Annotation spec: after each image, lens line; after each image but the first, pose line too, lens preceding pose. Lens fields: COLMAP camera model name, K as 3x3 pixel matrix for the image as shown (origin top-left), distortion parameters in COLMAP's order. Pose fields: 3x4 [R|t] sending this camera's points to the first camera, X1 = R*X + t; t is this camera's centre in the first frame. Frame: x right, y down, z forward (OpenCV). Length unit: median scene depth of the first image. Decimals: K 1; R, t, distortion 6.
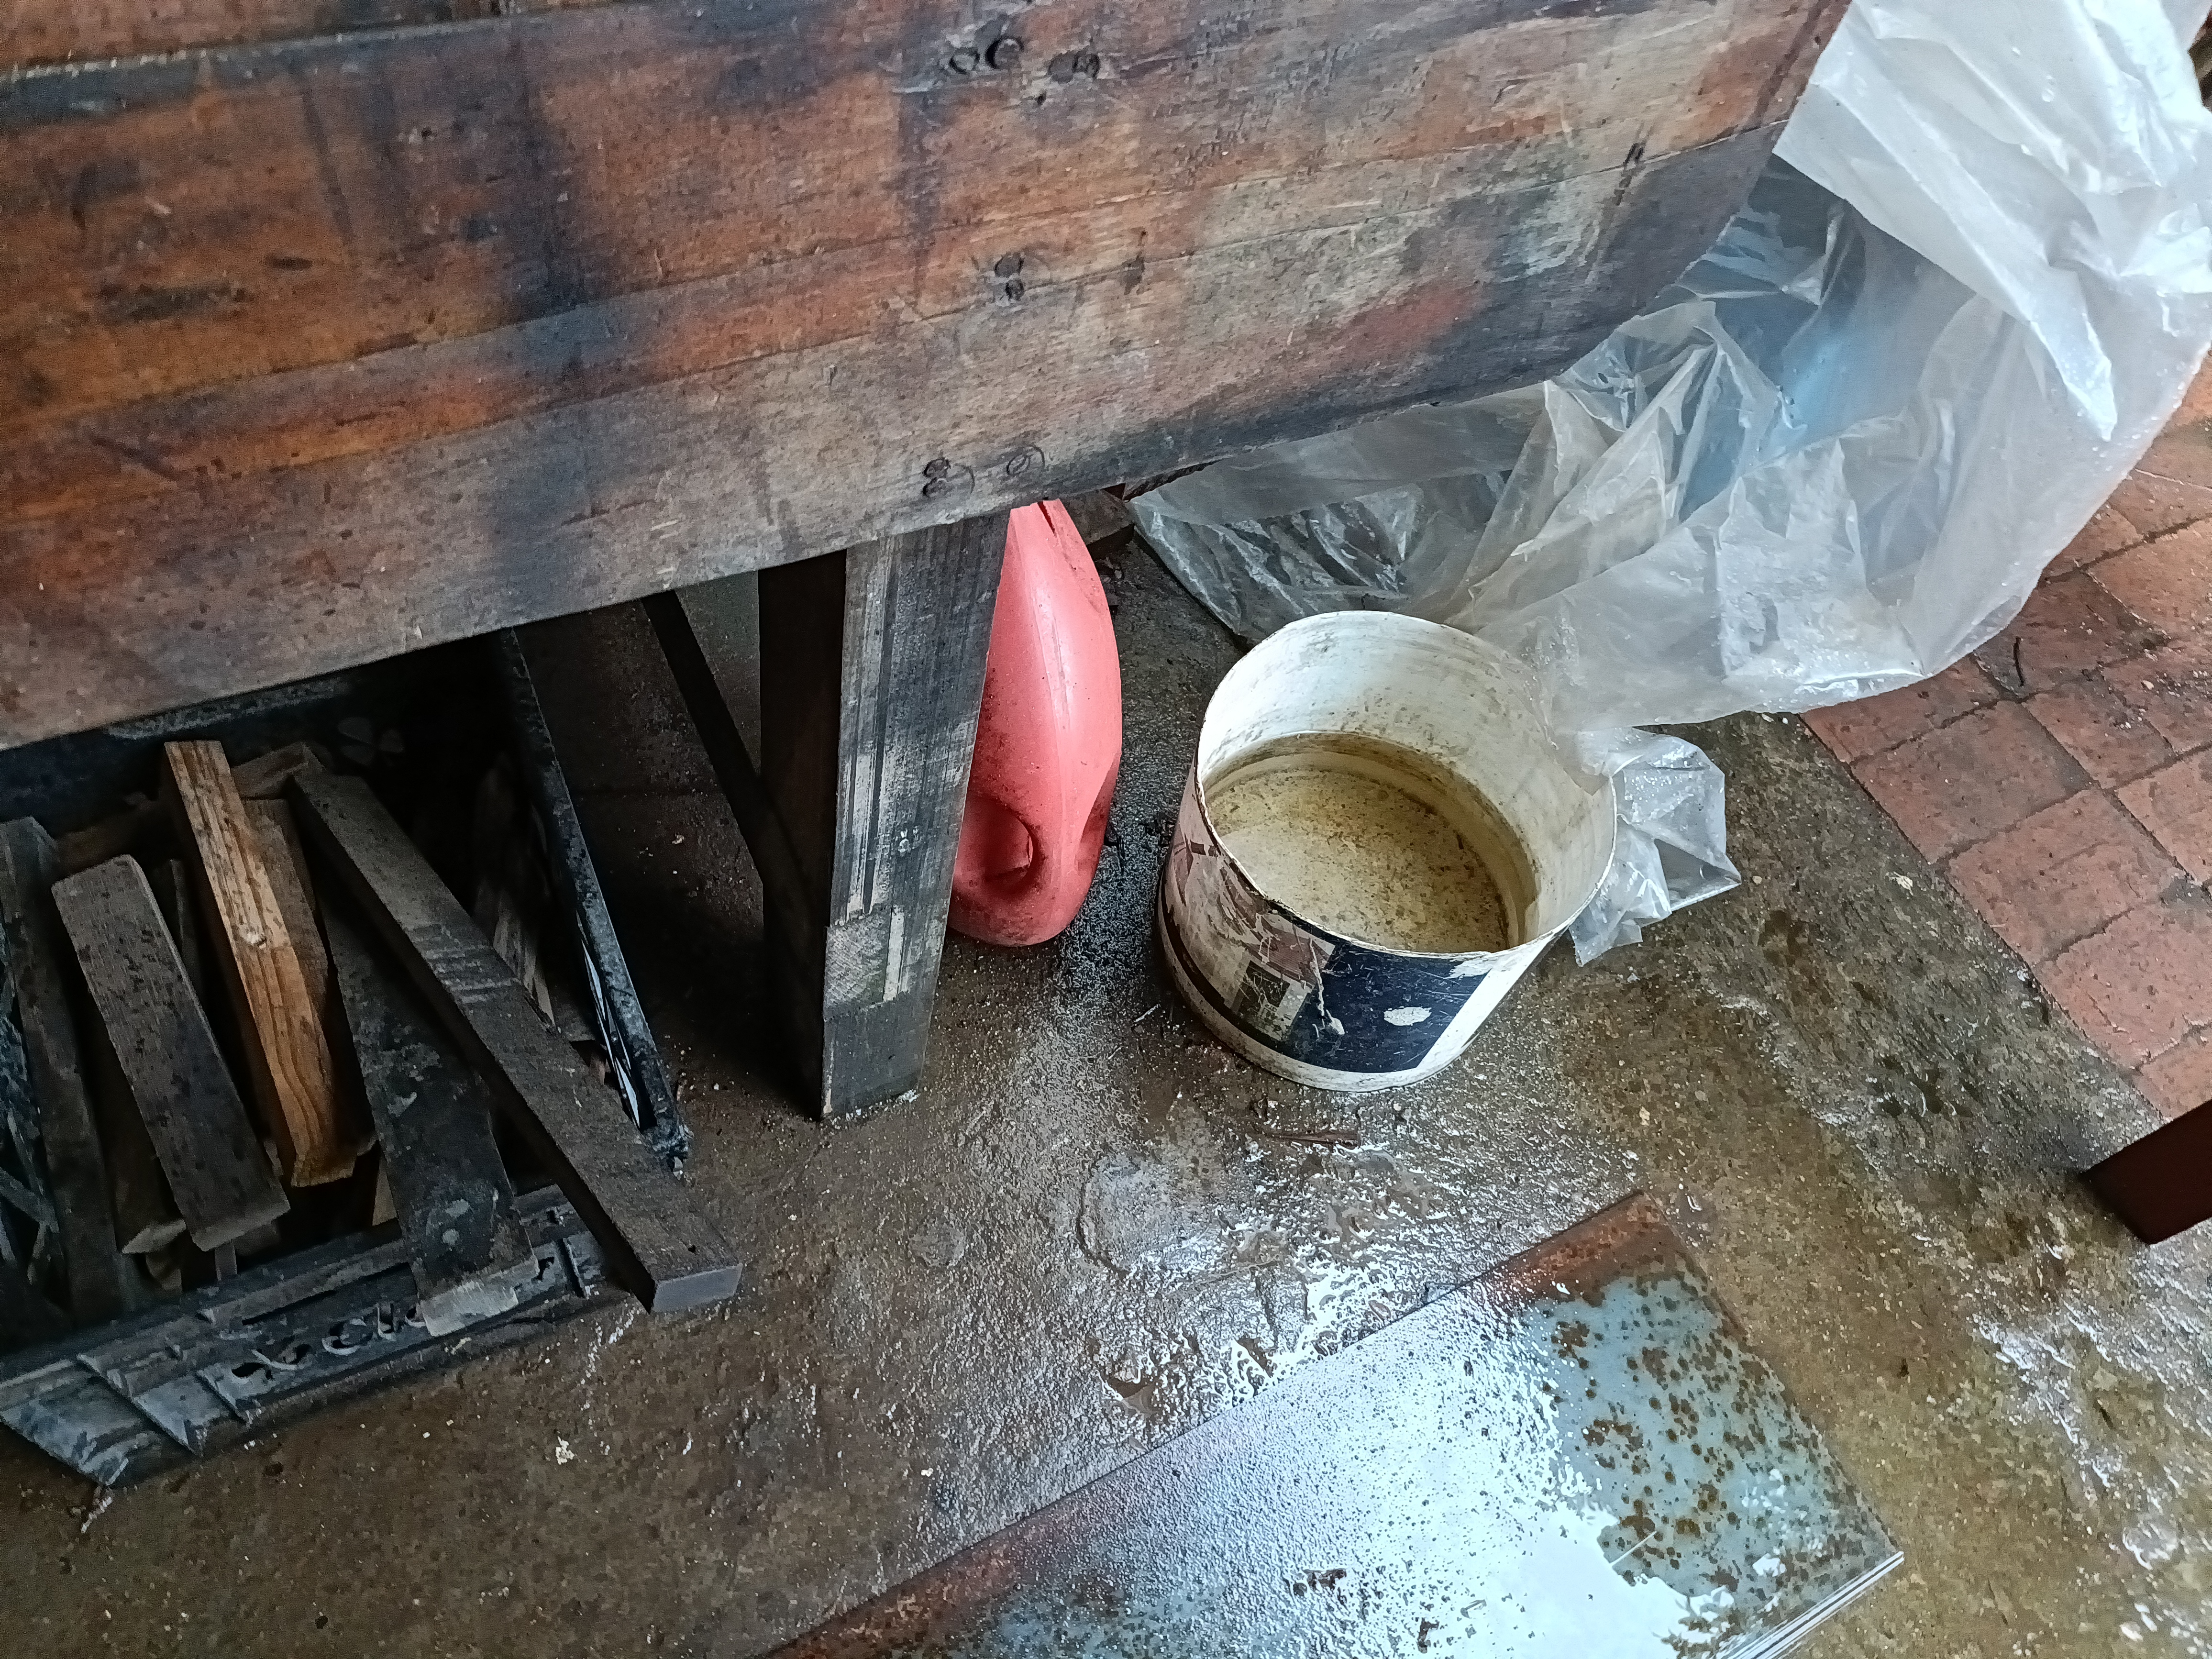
lens RADIAL K [[1592.5, 0, 1131.8], [0, 1592.5, 829.1], [0, 0, 1]] dist [0.006531, 0.003299]
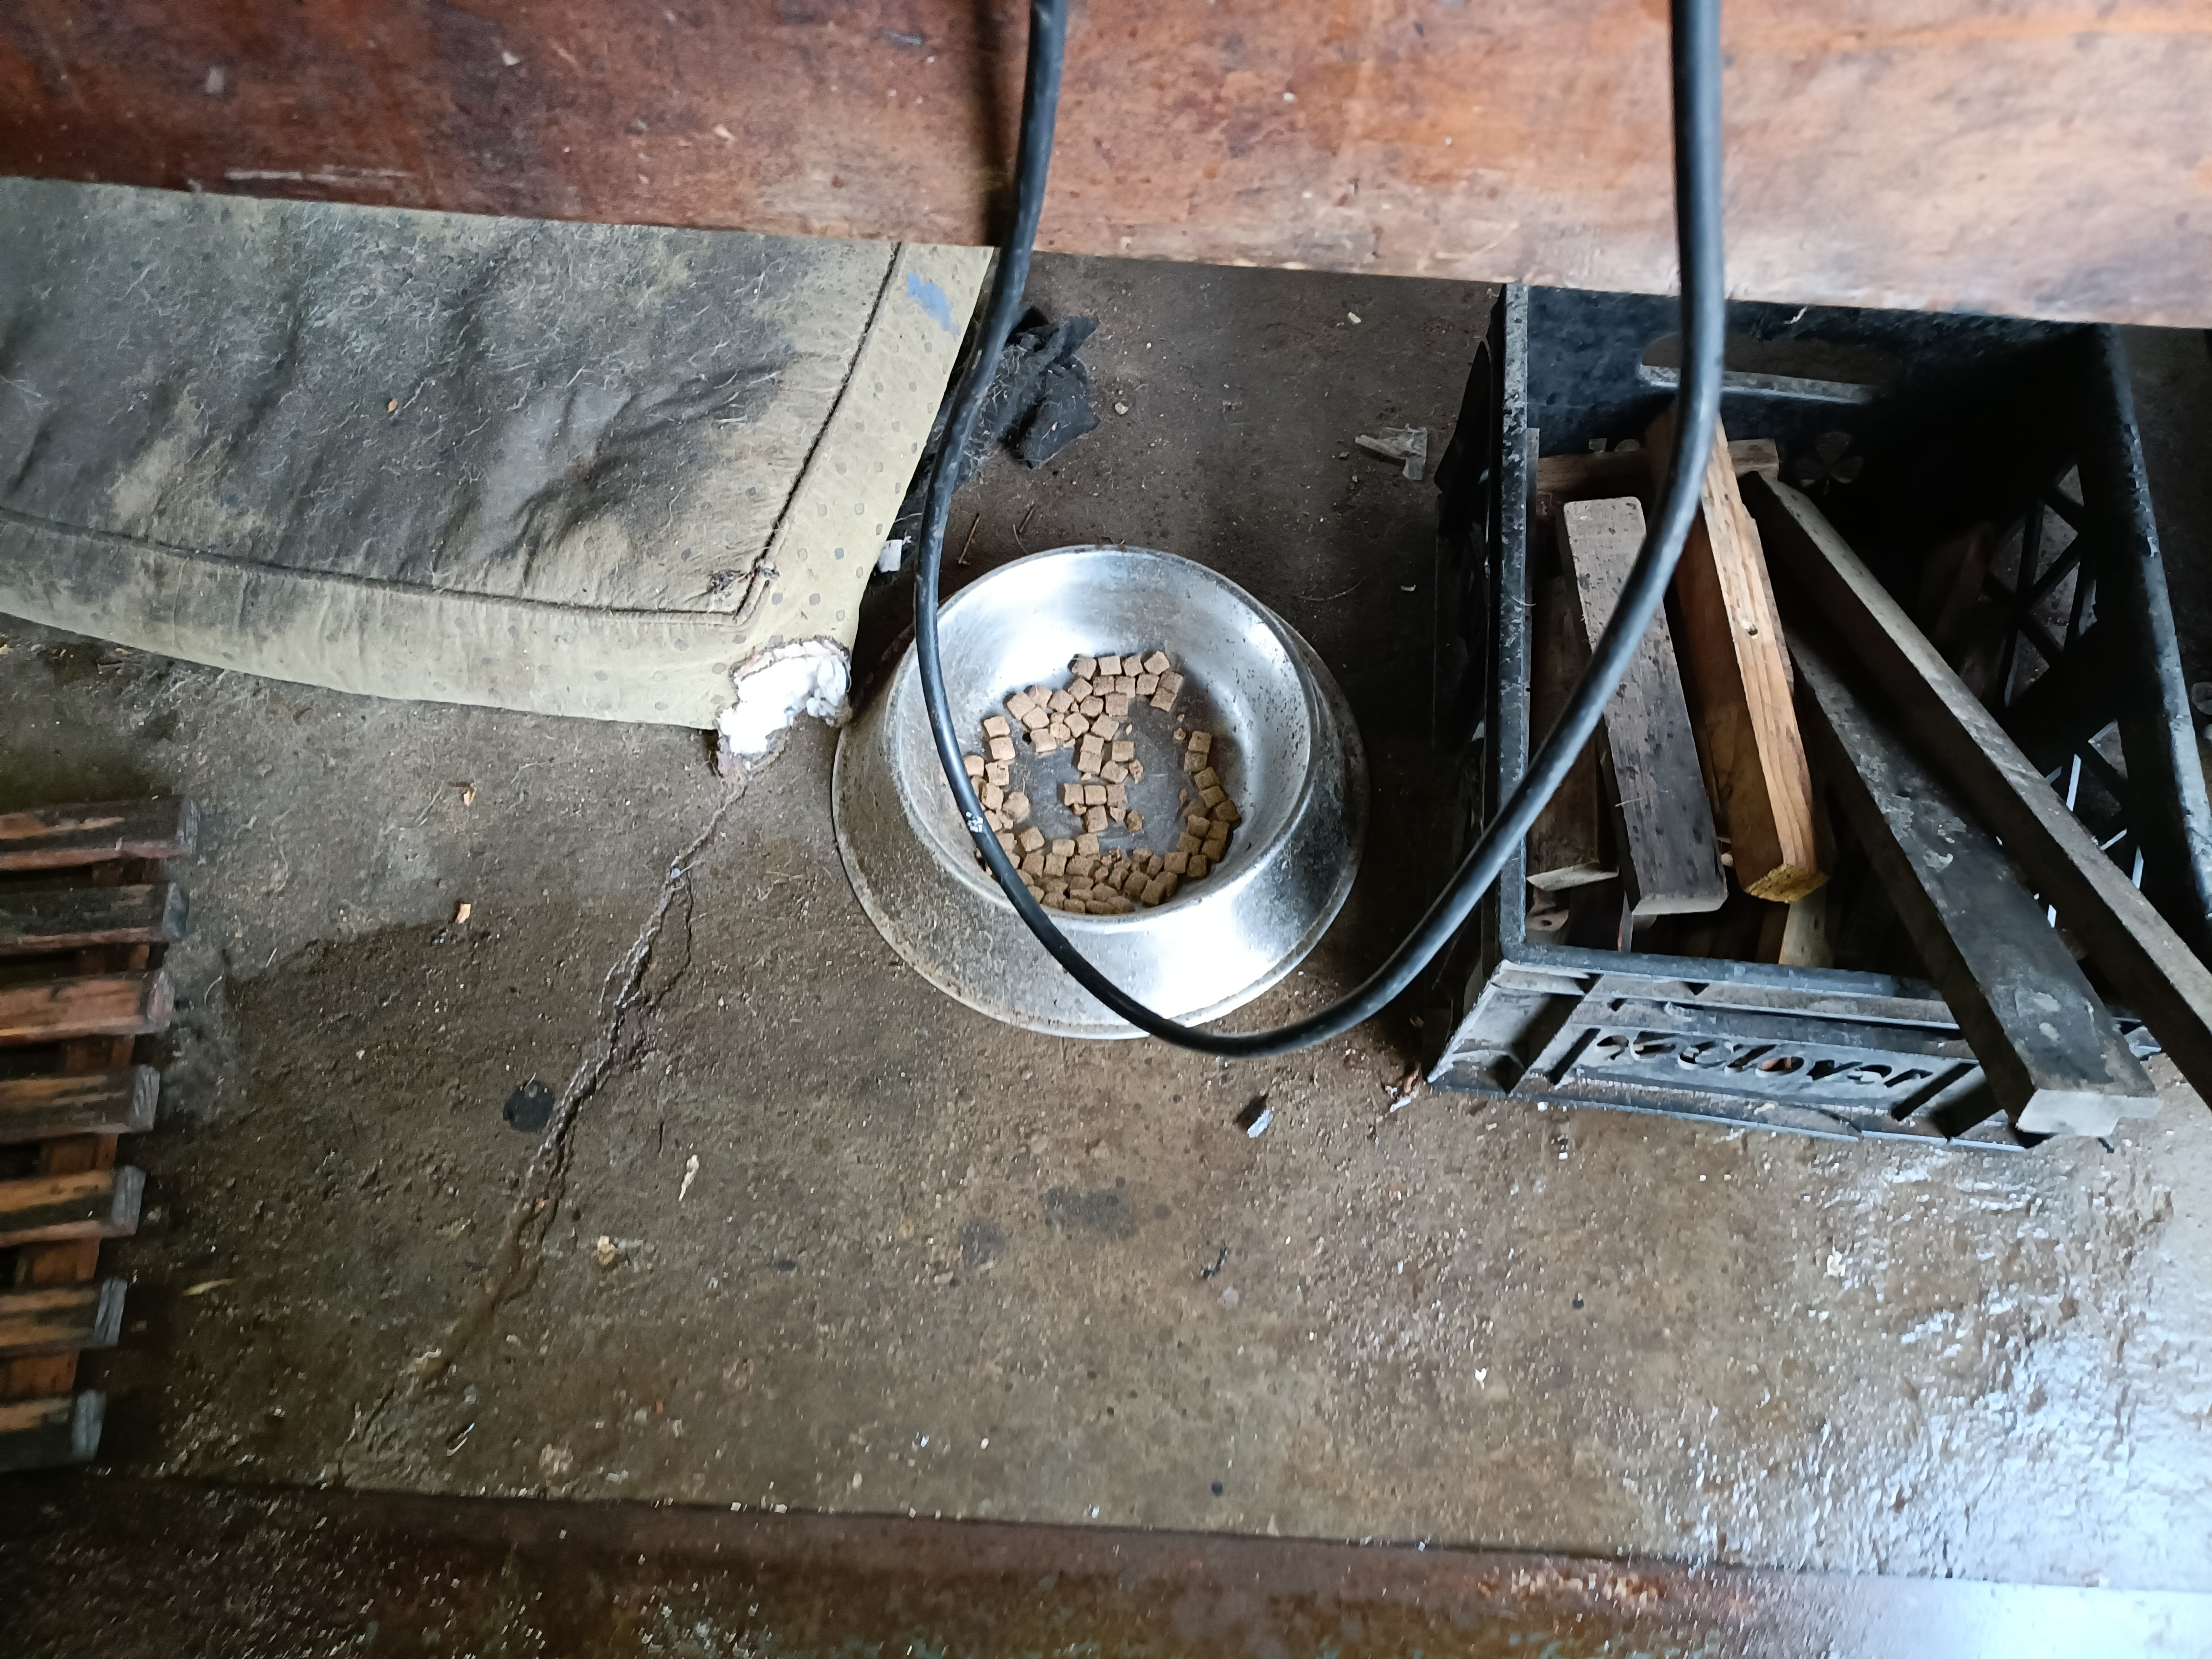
lens RADIAL K [[1592.5, 0, 1131.8], [0, 1592.5, 829.1], [0, 0, 1]] dist [0.006531, 0.003299]
pose [[0.845356, 0.395392, -0.359219, -0.479862], [-0.357863, 0.918404, 0.168723, 0.152338], [0.396620, -0.014080, 0.917875, -0.008092]]
